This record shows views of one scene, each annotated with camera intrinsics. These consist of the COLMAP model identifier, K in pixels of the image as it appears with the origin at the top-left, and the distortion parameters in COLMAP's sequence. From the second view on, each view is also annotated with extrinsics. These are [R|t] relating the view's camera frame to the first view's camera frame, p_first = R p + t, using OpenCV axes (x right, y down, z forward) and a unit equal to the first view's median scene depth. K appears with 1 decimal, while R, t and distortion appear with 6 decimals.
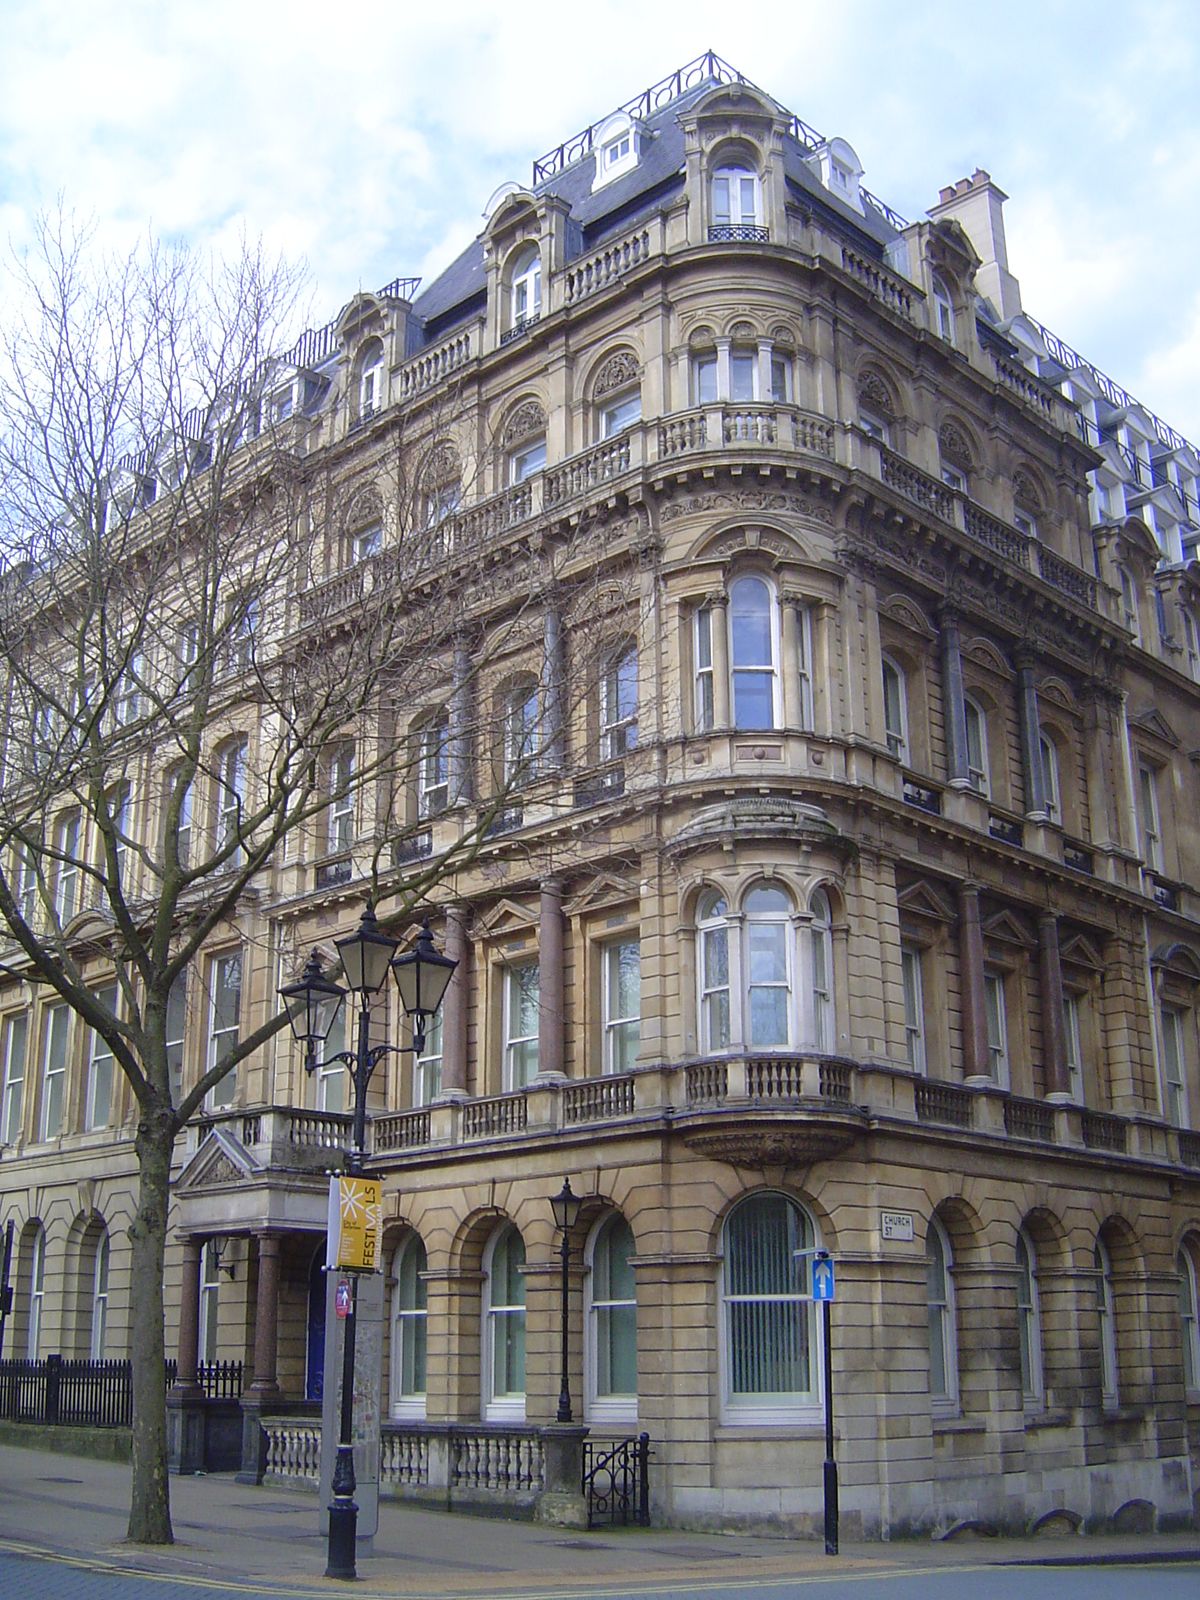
lens RADIAL K [[1779.4, 0, 605.6], [0, 1779.4, 807.5], [0, 0, 1]] dist [-0.137428, 0.000000]
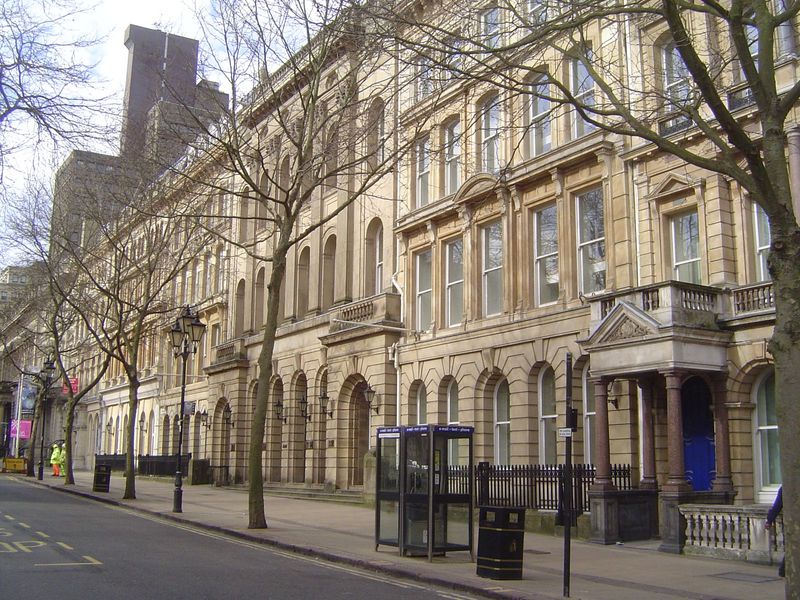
lens RADIAL K [[889.7, 0, 397.5], [0, 889.7, 297.7], [0, 0, 1]] dist [-0.137428, 0.000000]
pose [[0.971277, -0.026843, -0.236431, -0.225338], [0.055712, 0.991652, 0.116283, 0.087960], [0.231336, -0.126115, 0.964665, 0.280655]]
